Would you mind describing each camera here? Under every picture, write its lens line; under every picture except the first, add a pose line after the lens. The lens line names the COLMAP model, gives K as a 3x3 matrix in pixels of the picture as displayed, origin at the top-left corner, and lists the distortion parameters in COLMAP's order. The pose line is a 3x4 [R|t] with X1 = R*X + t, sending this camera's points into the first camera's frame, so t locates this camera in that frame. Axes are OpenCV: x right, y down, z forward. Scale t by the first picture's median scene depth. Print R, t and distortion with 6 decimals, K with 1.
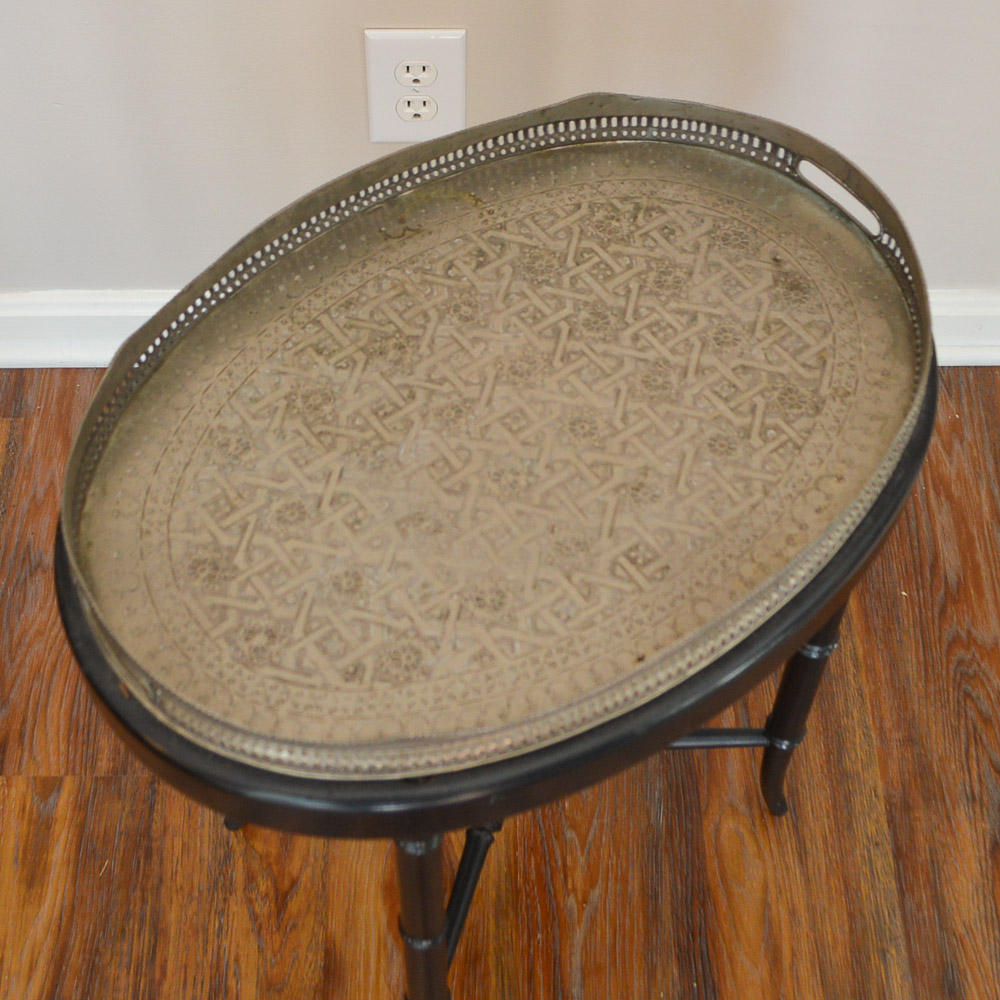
lens RADIAL K [[1673.0, 0, 533.3], [0, 1673.0, 498.4], [0, 0, 1]] dist [-0.065444, -0.044499]
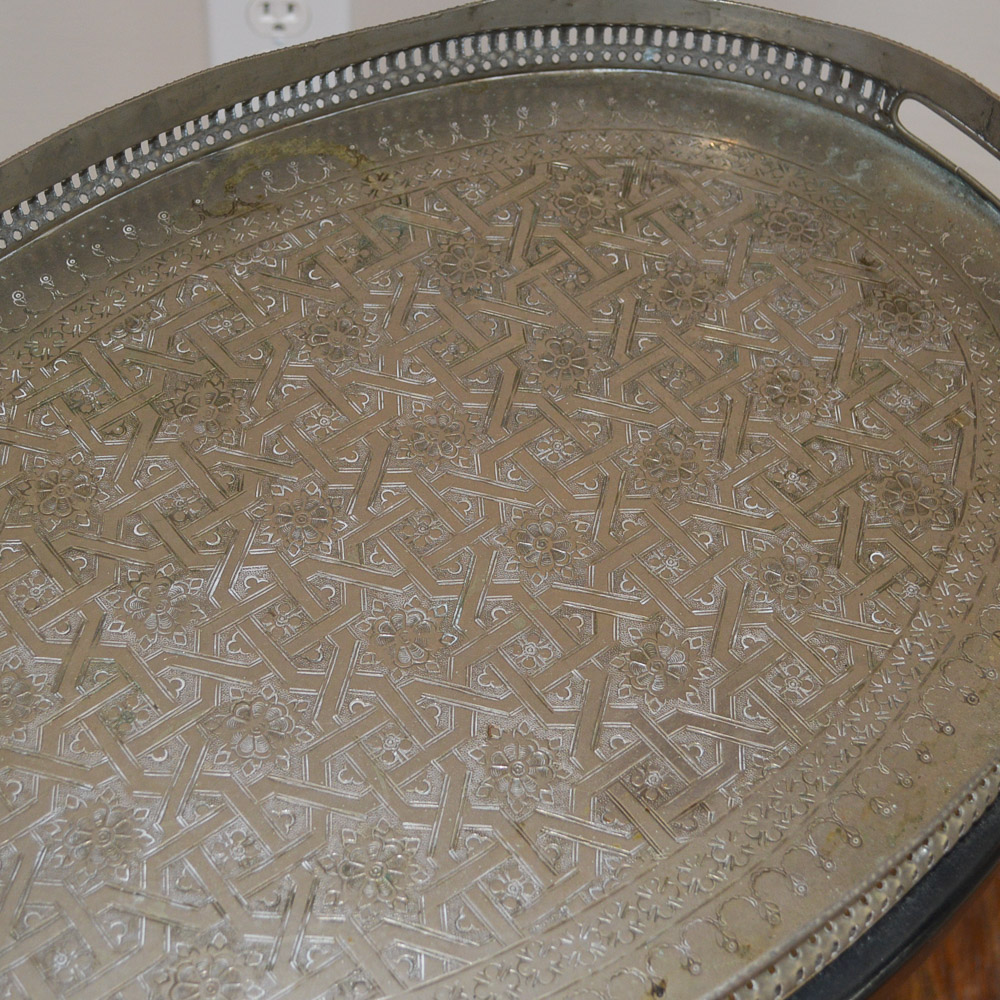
lens RADIAL K [[1899.2, 0, 500.0], [0, 1899.2, 500.0], [0, 0, 1]] dist [-0.042697, -0.113105]
pose [[0.999464, 0.008479, 0.031633, -0.004253], [-0.006566, 0.998170, -0.060117, -0.017623], [-0.032085, 0.059877, 0.997690, 0.338480]]
